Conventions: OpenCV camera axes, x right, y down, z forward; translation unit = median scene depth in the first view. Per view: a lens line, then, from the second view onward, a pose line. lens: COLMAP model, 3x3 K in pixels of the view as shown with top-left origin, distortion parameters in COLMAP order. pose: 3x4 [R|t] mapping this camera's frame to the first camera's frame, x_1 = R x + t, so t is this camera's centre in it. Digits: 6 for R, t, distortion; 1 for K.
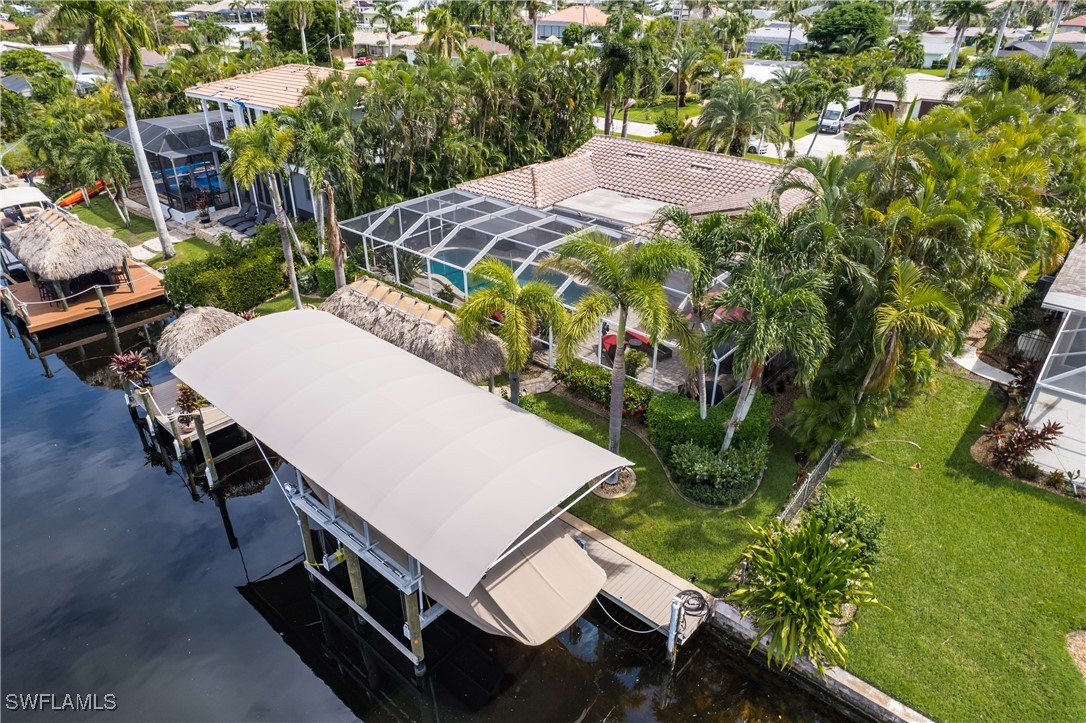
lens RADIAL K [[717.0, 0, 541.5], [0, 717.0, 361.8], [0, 0, 1]] dist [-0.021895, -0.004959]
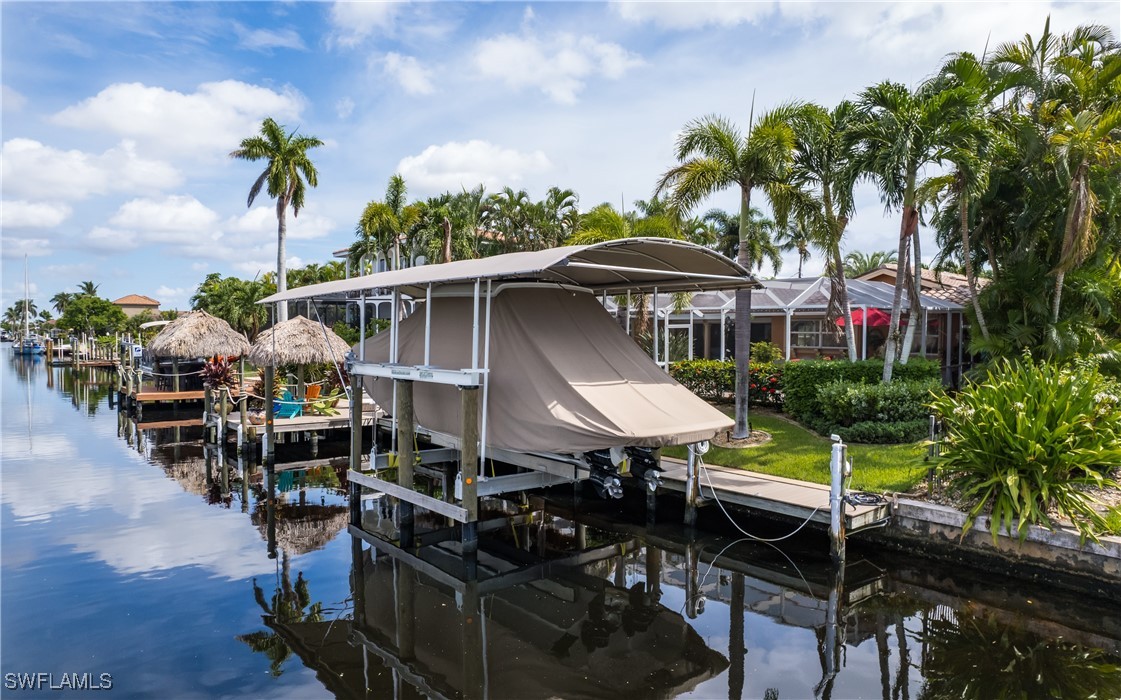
lens RADIAL K [[728.9, 0, 562.2], [0, 728.9, 347.9], [0, 0, 1]] dist [-0.007591, 0.009107]
pose [[0.989217, 0.009122, -0.146173, 0.019197], [-0.075841, 0.885725, -0.457973, 0.442831], [0.125291, 0.464120, 0.876866, 0.220168]]
